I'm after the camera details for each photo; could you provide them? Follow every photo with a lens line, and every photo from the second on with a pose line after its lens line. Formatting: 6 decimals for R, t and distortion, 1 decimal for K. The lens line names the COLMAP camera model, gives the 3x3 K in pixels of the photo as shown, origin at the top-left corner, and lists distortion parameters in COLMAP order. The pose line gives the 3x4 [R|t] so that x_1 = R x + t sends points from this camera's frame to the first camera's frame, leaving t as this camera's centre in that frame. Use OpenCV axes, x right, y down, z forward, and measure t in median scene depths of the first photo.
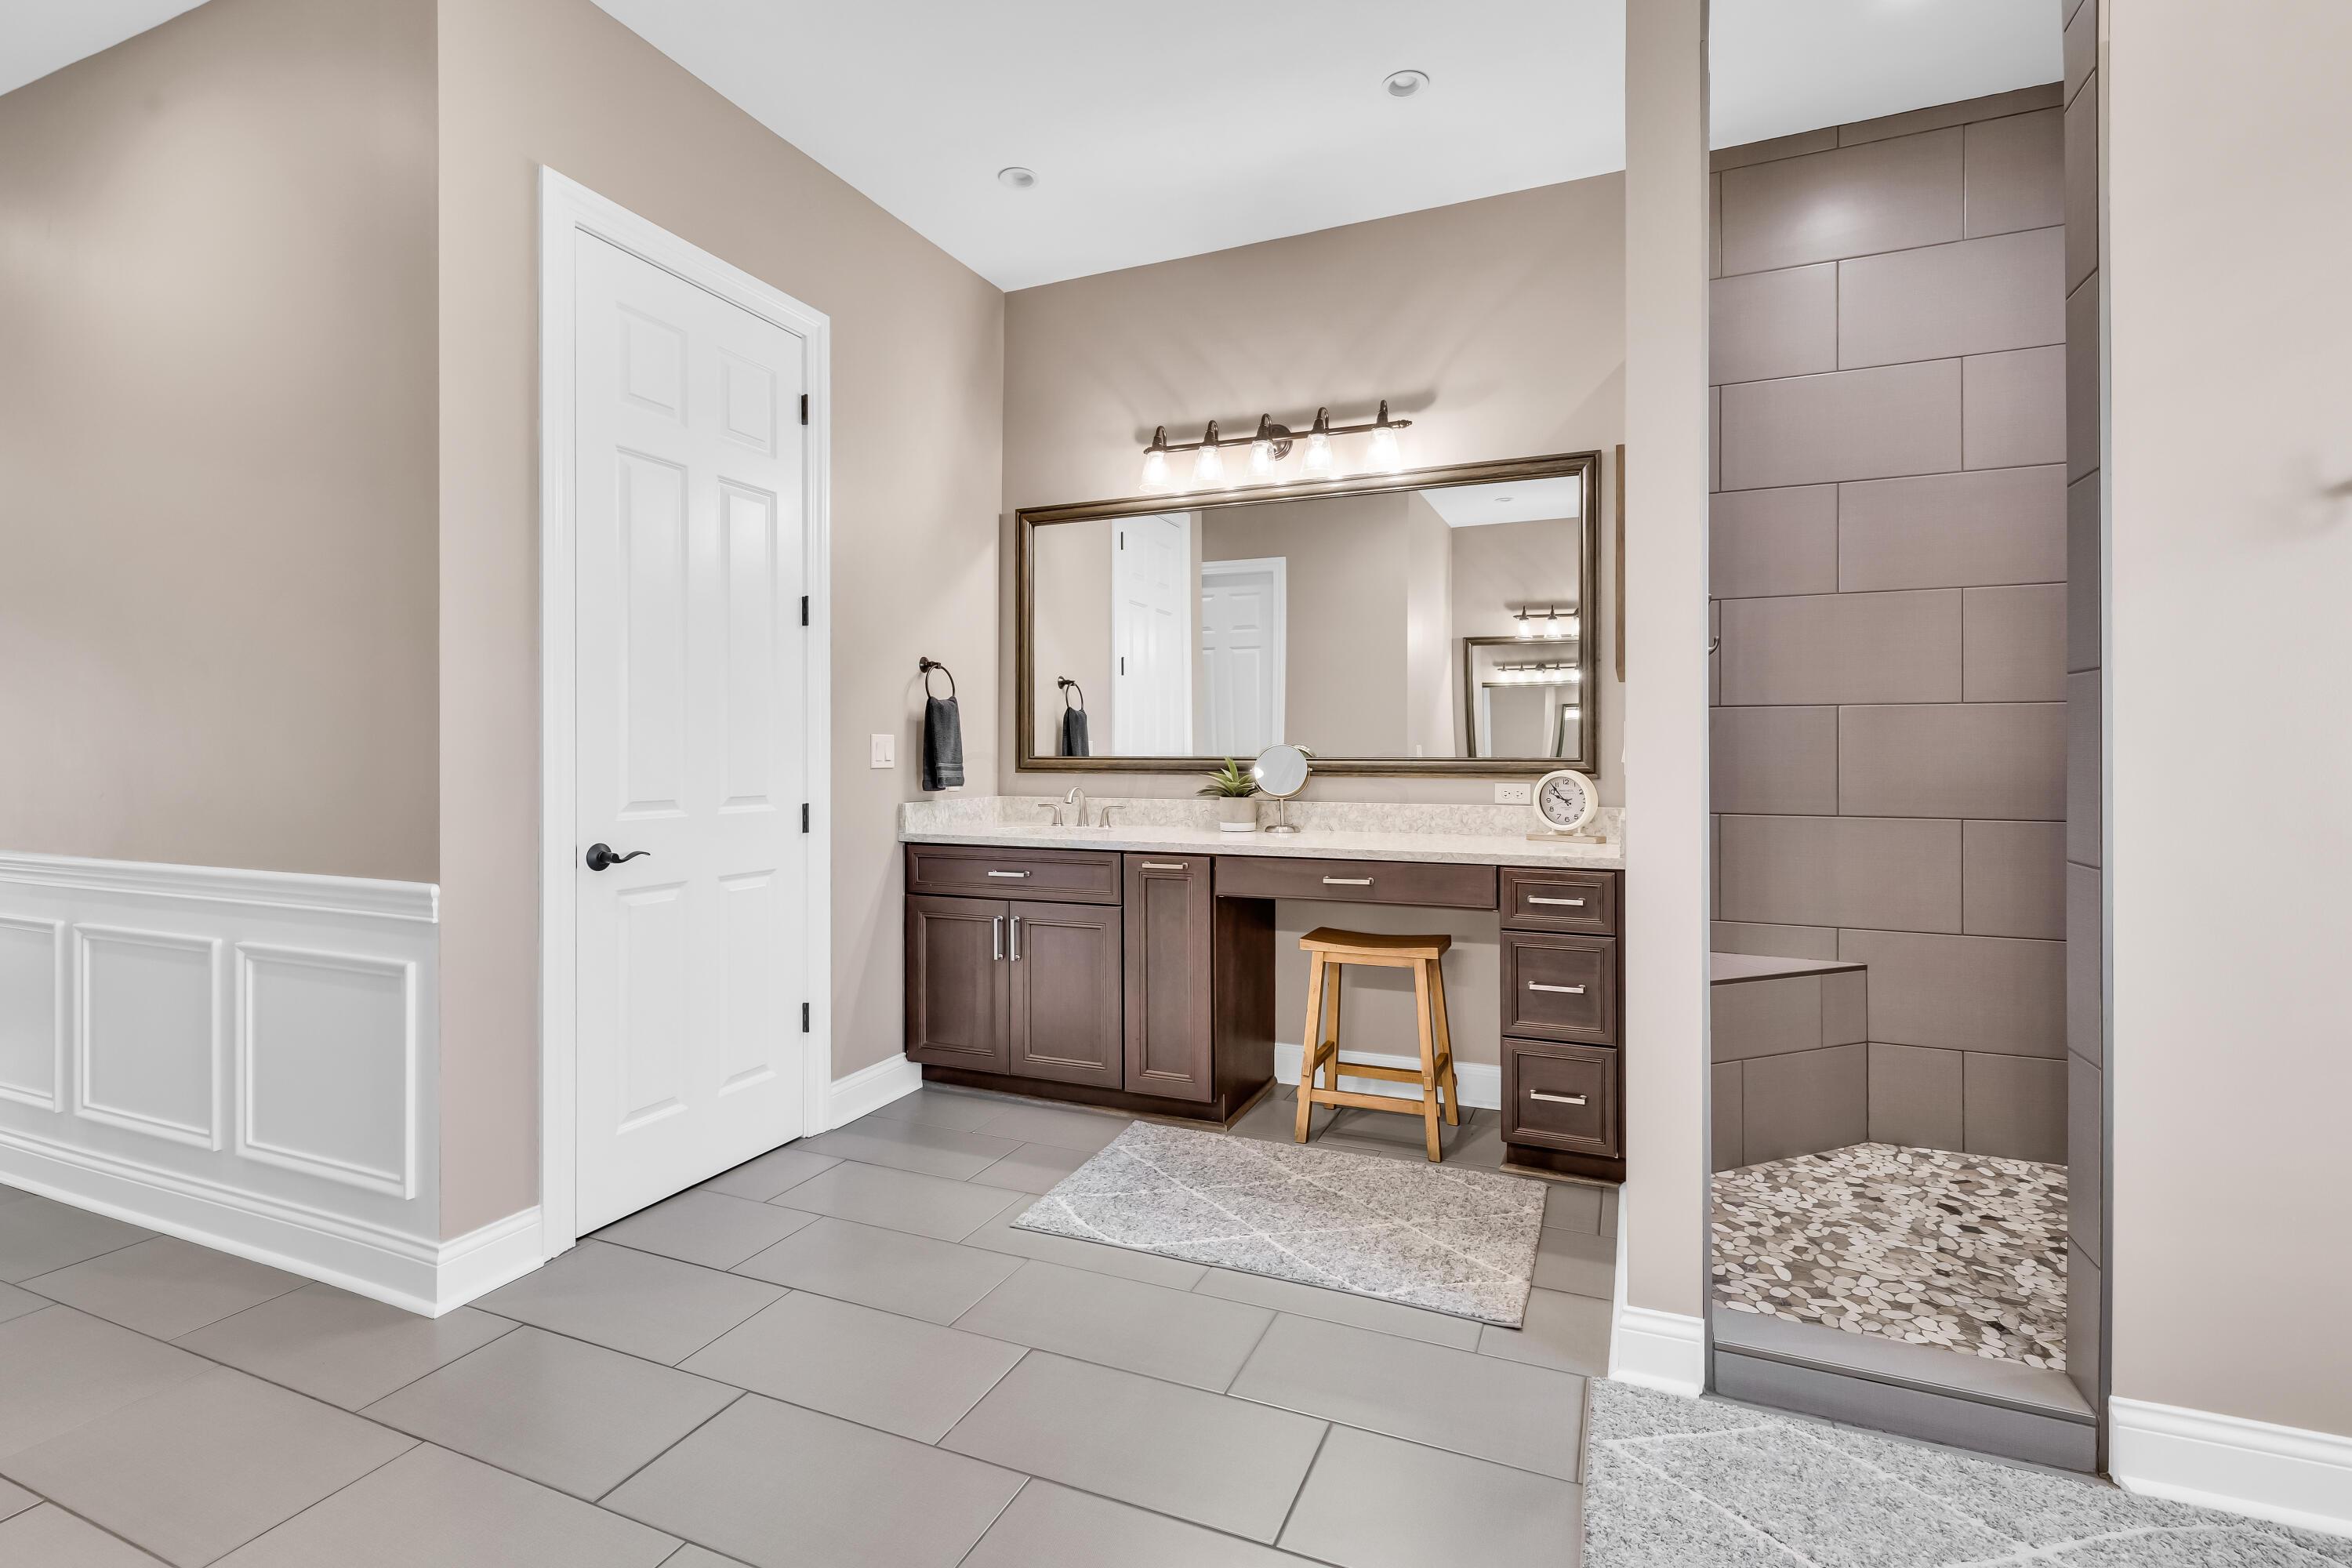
lens RADIAL K [[1040.1, 0, 1167.3], [0, 1040.1, 772.9], [0, 0, 1]] dist [0.002040, 0.000204]
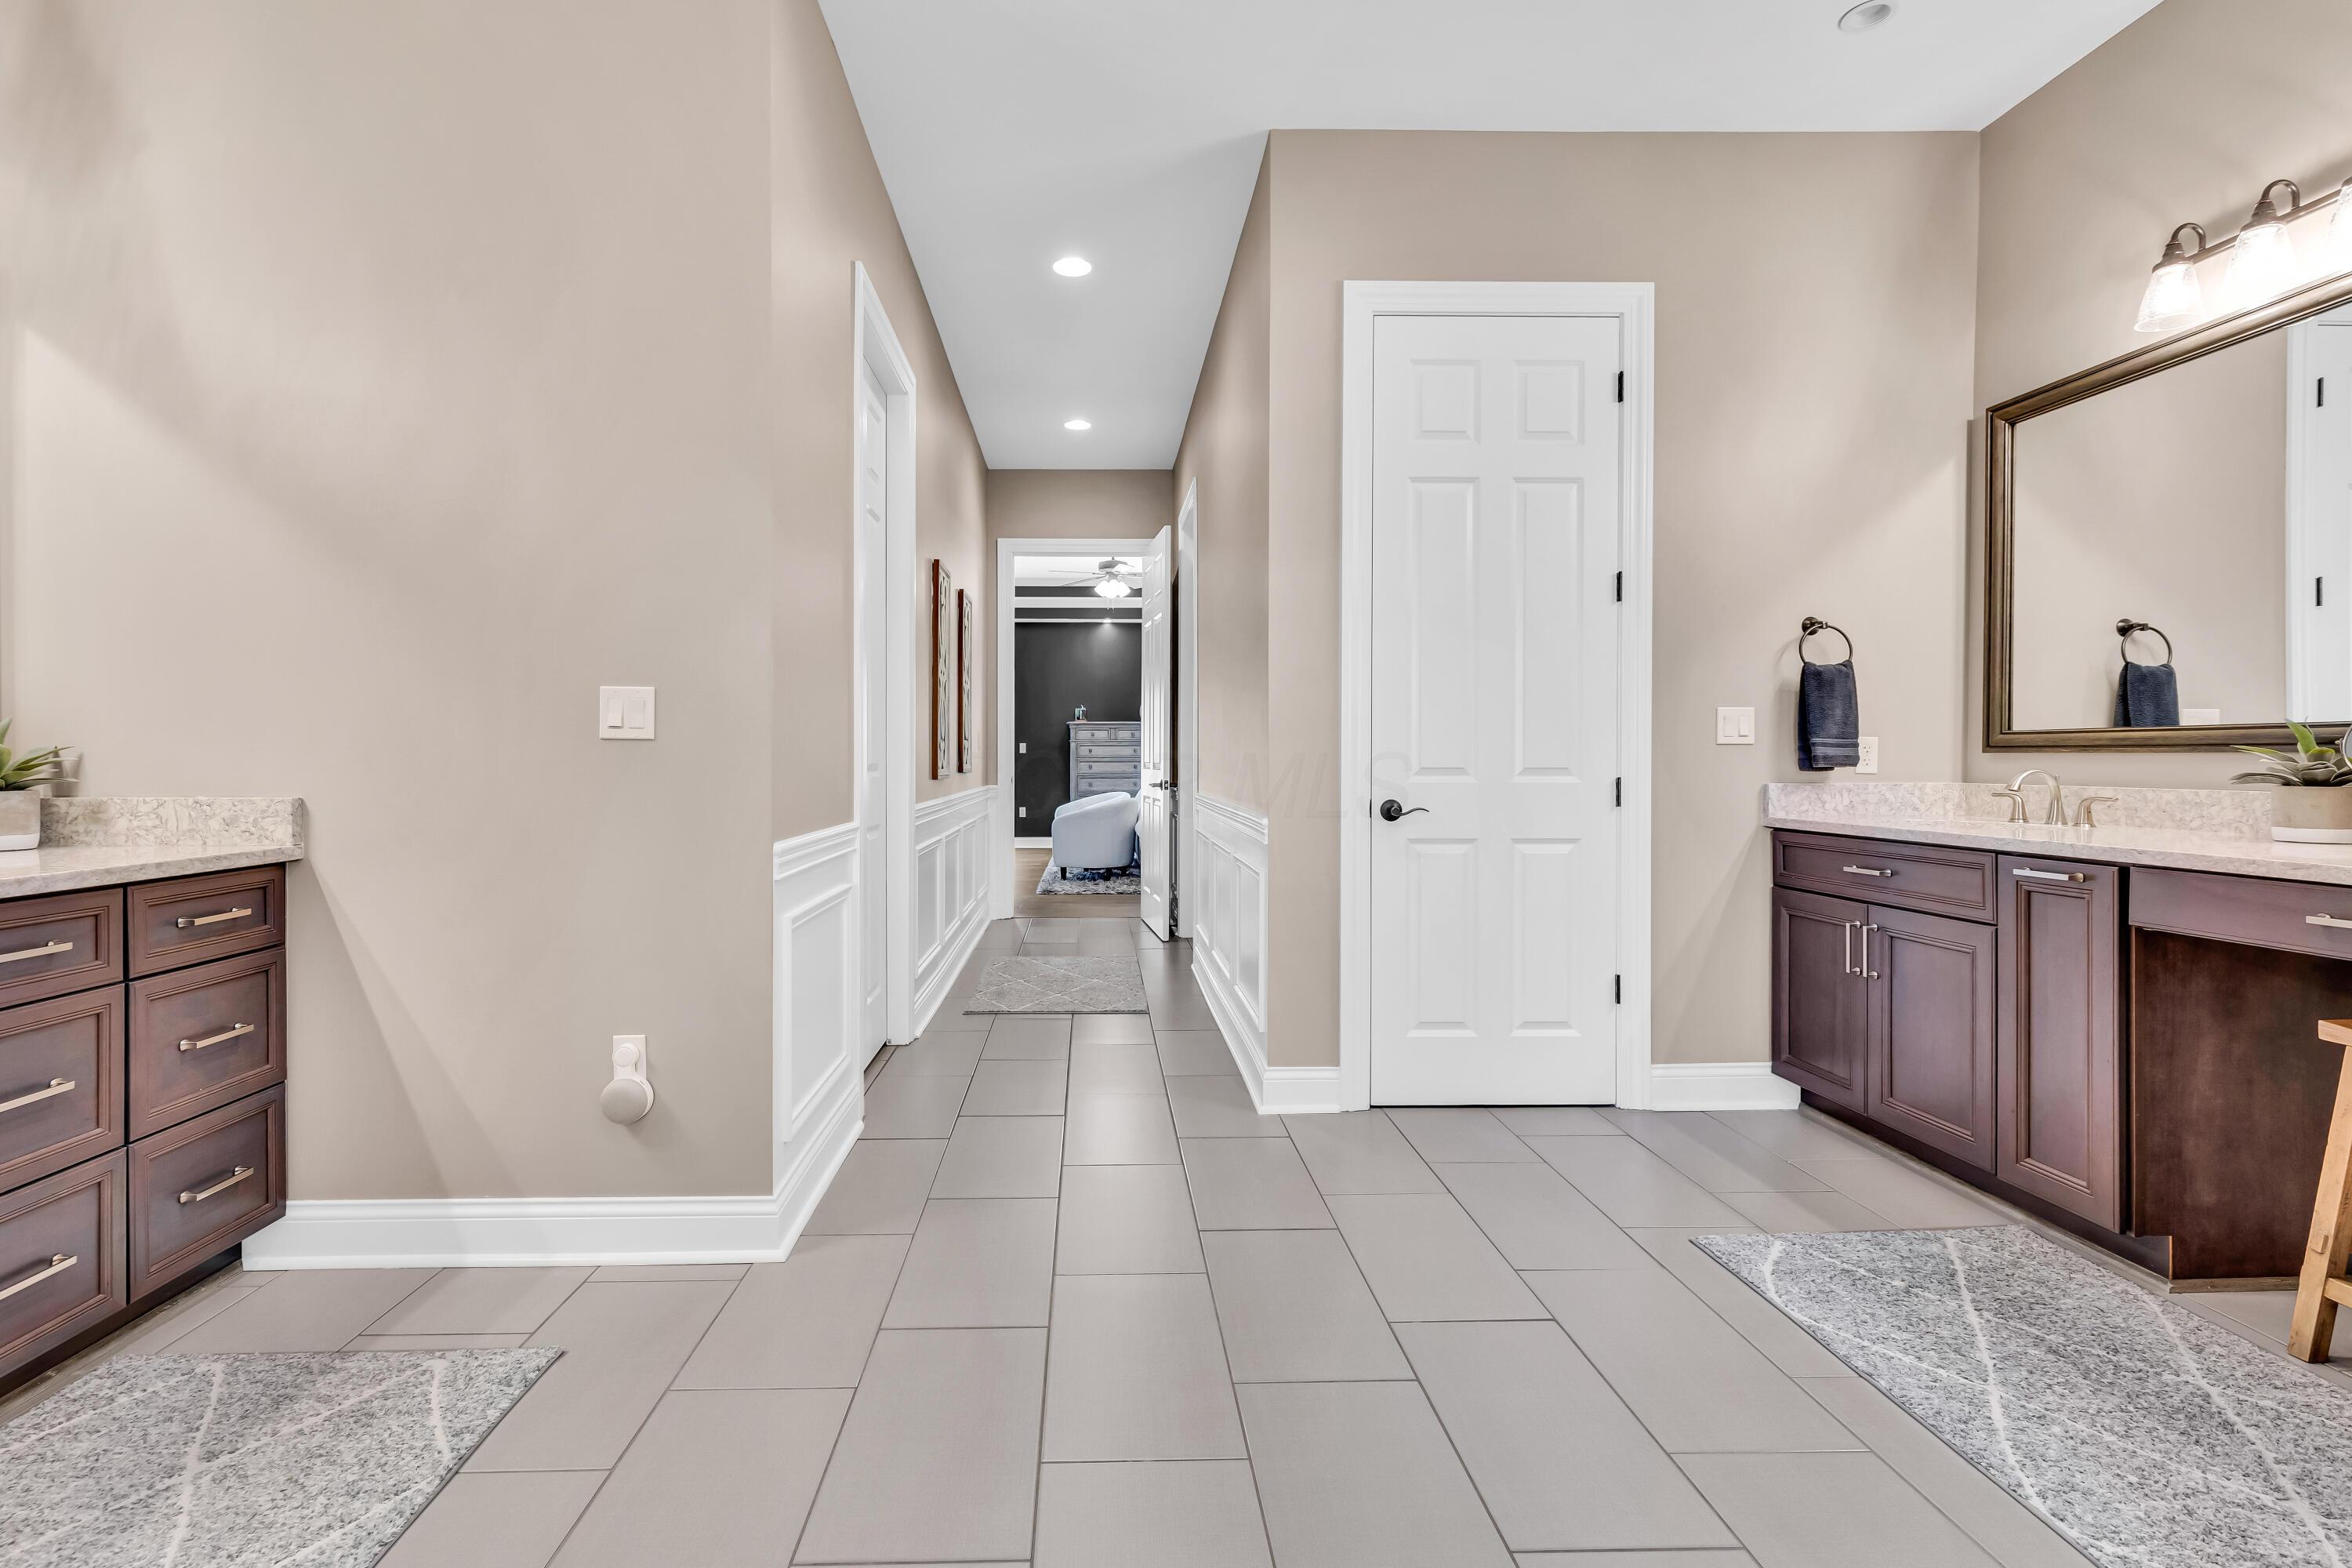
lens RADIAL K [[1065.8, 0, 1178.5], [0, 1065.8, 785.7], [0, 0, 1]] dist [0.003696, 0.000329]
pose [[0.457269, 0.022849, -0.889035, 0.344671], [-0.015400, 0.999723, 0.017773, 0.023182], [0.889195, 0.005564, 0.457494, 0.131459]]
